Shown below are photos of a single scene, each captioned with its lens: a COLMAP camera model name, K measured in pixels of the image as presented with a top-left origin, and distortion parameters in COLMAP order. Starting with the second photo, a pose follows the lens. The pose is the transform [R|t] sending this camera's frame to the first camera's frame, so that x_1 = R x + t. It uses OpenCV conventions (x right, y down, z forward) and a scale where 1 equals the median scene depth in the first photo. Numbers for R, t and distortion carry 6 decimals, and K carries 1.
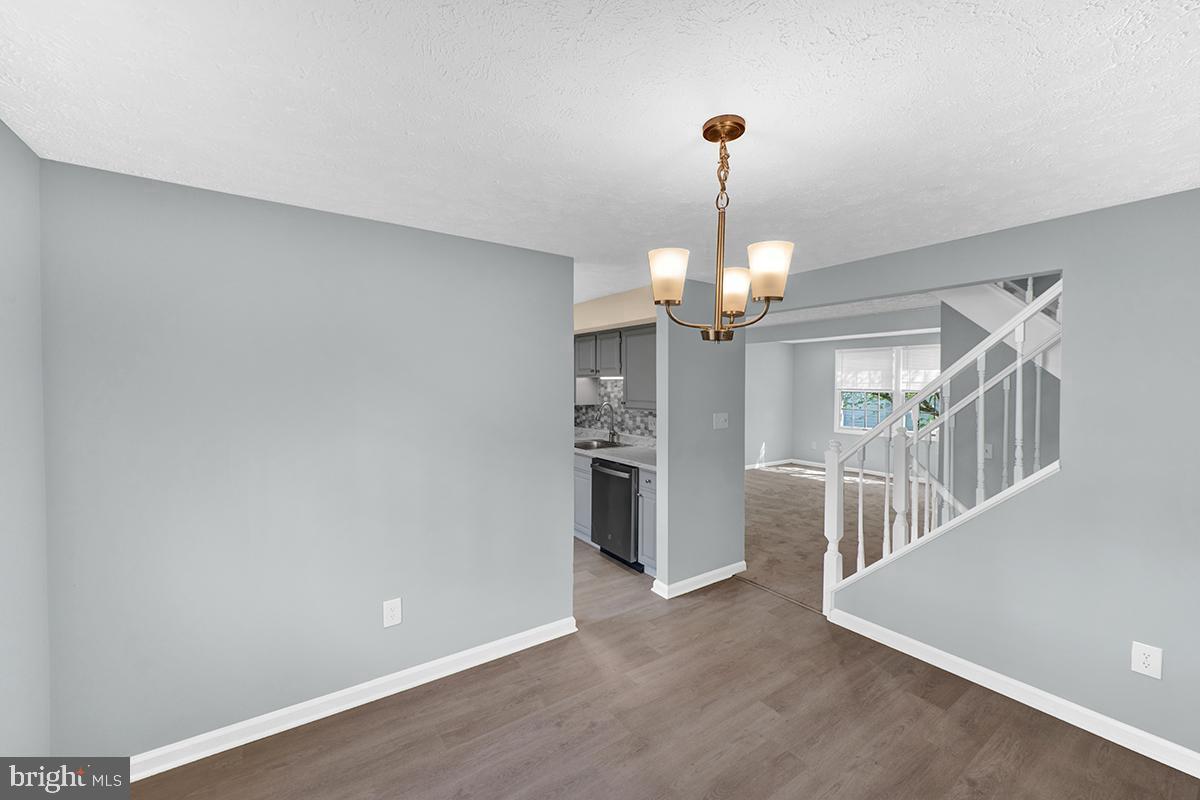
lens RADIAL K [[477.3, 0, 601.0], [0, 477.3, 393.0], [0, 0, 1]] dist [0.001151, 0.000105]
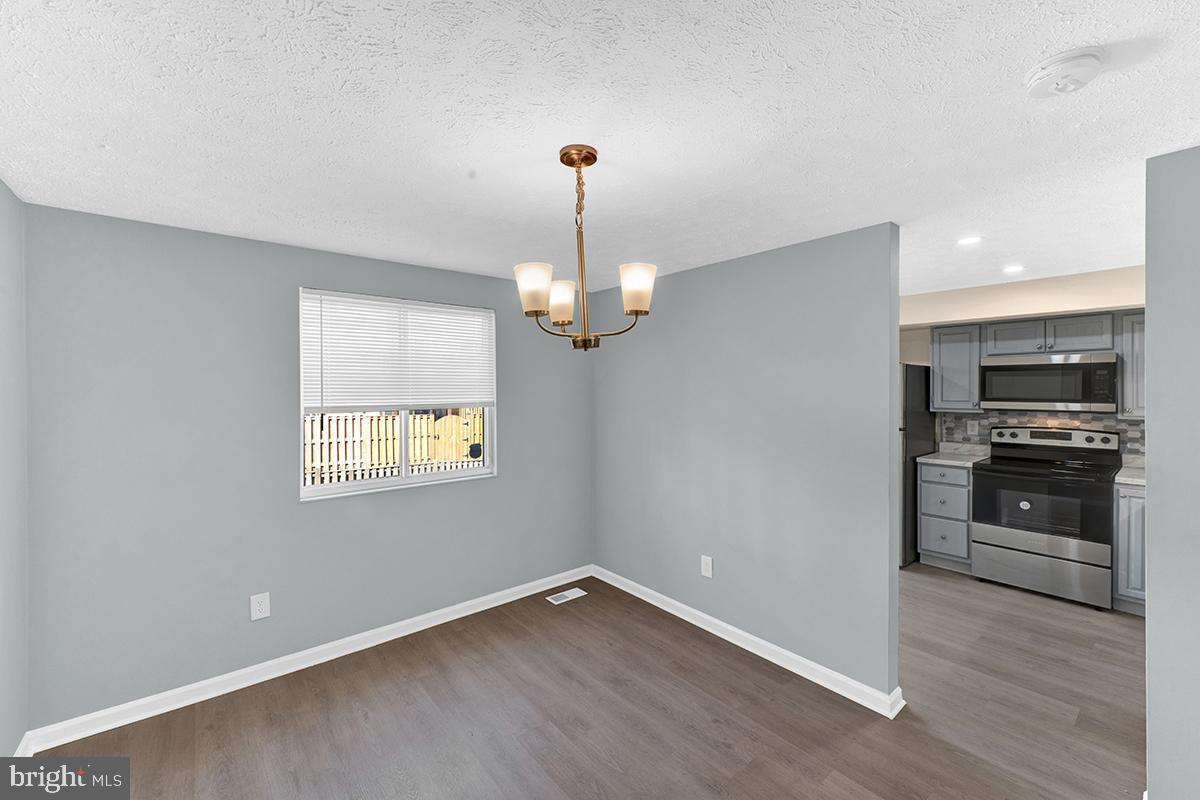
lens RADIAL K [[482.2, 0, 606.3], [0, 482.2, 398.5], [0, 0, 1]] dist [0.000501, 0.000034]
pose [[0.086699, 0.006181, -0.996215, 0.966496], [-0.022242, 0.999744, 0.004267, 0.001556], [0.995986, 0.021788, 0.086814, 0.692832]]
